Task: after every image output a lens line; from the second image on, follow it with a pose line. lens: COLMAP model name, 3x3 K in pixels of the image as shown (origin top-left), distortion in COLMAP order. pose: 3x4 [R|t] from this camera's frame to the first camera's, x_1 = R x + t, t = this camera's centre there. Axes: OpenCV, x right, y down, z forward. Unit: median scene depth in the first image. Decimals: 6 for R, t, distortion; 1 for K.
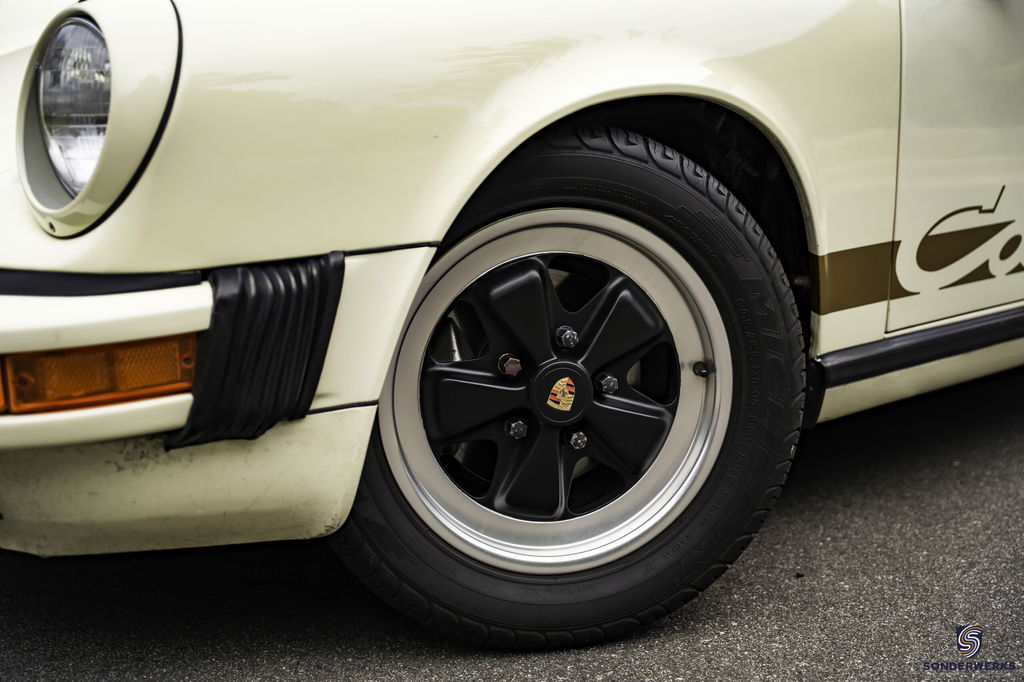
lens RADIAL K [[1511.5, 0, 512.0], [0, 1511.5, 341.0], [0, 0, 1]] dist [0.002107, 0.812730]
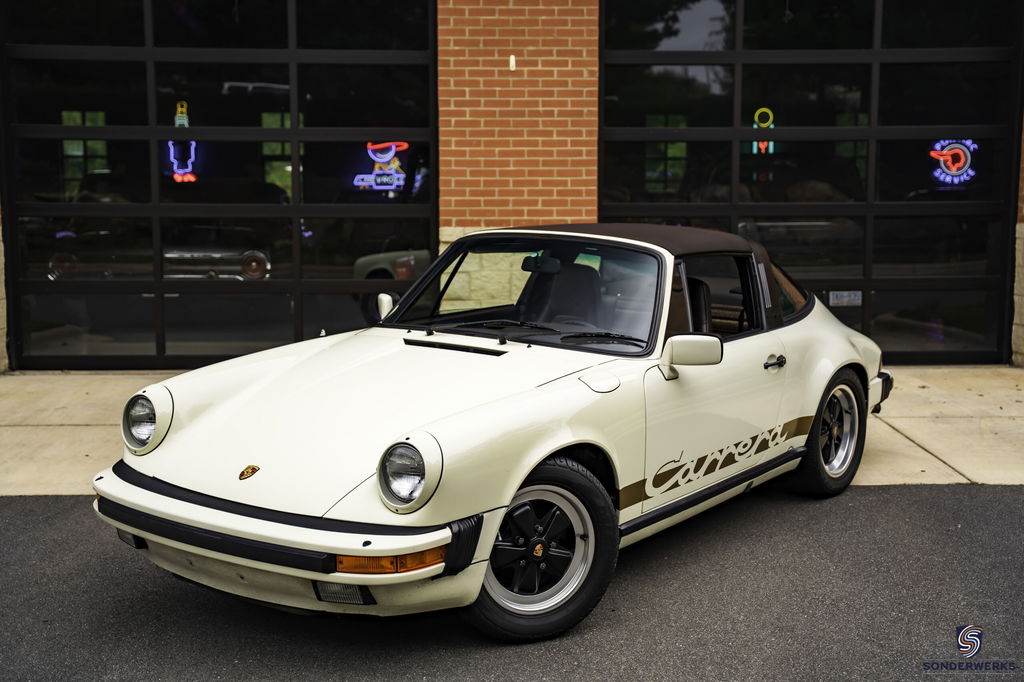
lens RADIAL K [[1375.4, 0, 512.0], [0, 1375.4, 341.0], [0, 0, 1]] dist [0.098071, 0.022831]
pose [[0.980273, -0.010674, 0.197359, -0.513812], [0.018691, 0.999072, -0.038803, -0.253174], [-0.196762, 0.041726, 0.979563, -1.513223]]
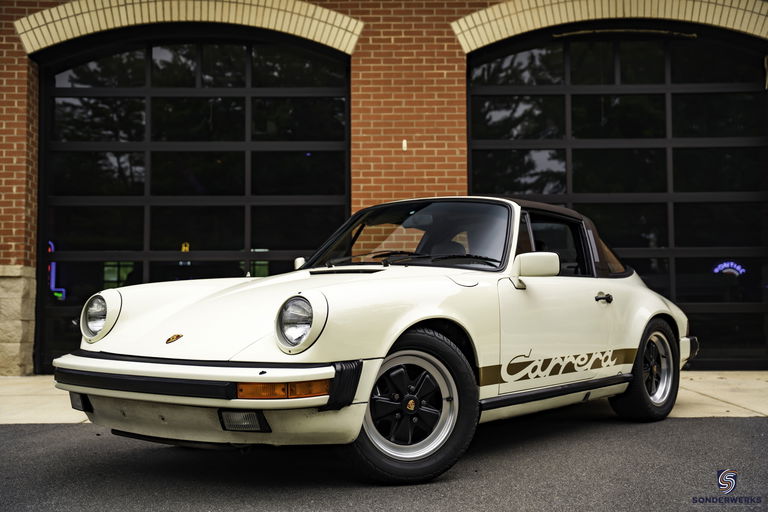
lens RADIAL K [[958.4, 0, 384.0], [0, 958.4, 256.0], [0, 0, 1]] dist [0.057882, 0.055039]
pose [[0.986778, 0.018831, 0.160981, -0.376123], [0.018378, 0.973822, -0.226568, 0.194264], [-0.161034, 0.226531, 0.960600, -1.124947]]
